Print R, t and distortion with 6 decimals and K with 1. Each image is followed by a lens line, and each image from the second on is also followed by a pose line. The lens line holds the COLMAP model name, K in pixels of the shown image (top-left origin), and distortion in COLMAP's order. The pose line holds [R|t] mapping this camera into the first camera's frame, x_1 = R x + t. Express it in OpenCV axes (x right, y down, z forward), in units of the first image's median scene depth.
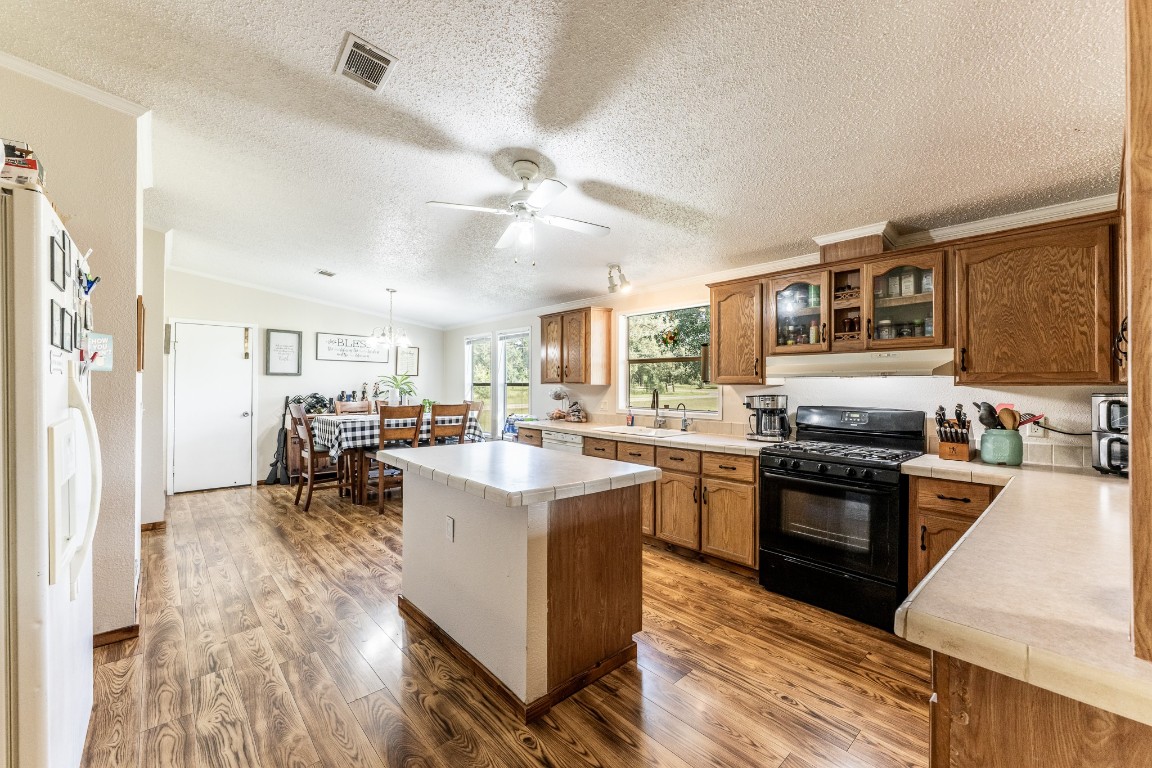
lens RADIAL K [[467.5, 0, 576.0], [0, 467.5, 388.9], [0, 0, 1]] dist [0.002472, -0.000237]
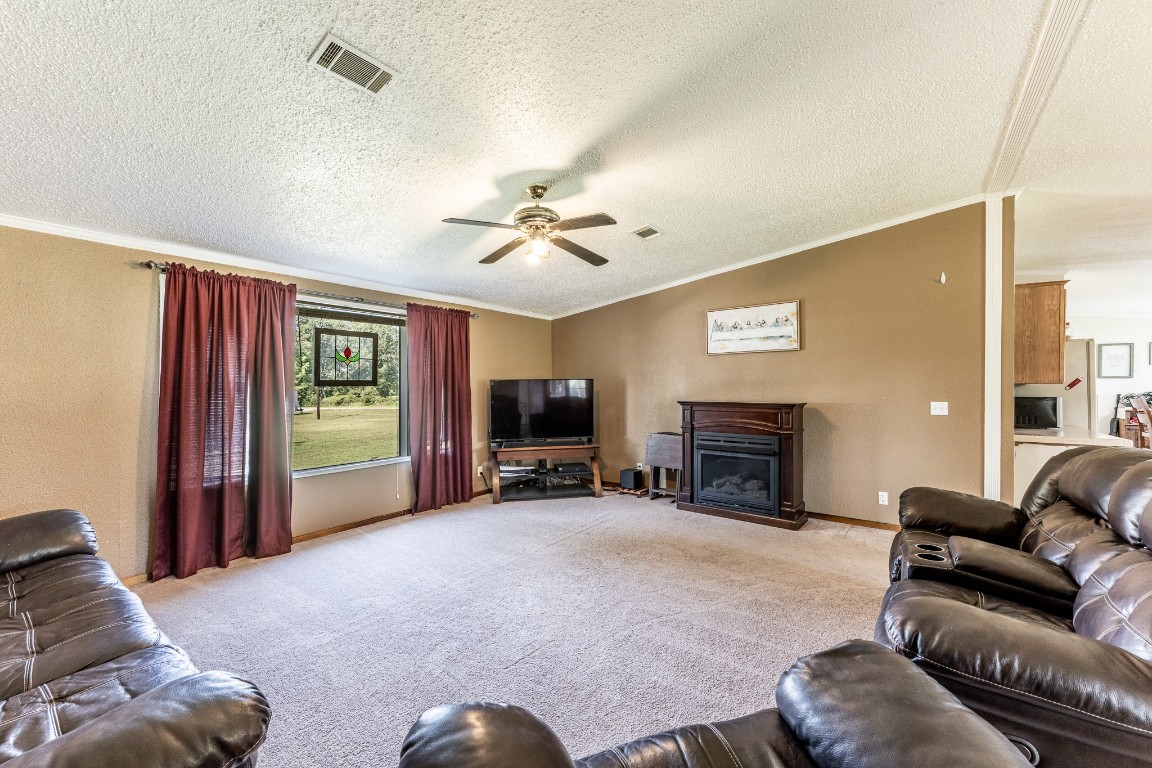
lens RADIAL K [[467.5, 0, 573.8], [0, 467.5, 386.4], [0, 0, 1]] dist [0.002472, -0.000237]
pose [[0.194995, -0.008875, -0.980764, 0.367169], [0.002004, 0.999961, -0.008651, 0.003021], [0.980802, -0.000279, 0.195005, -0.742381]]
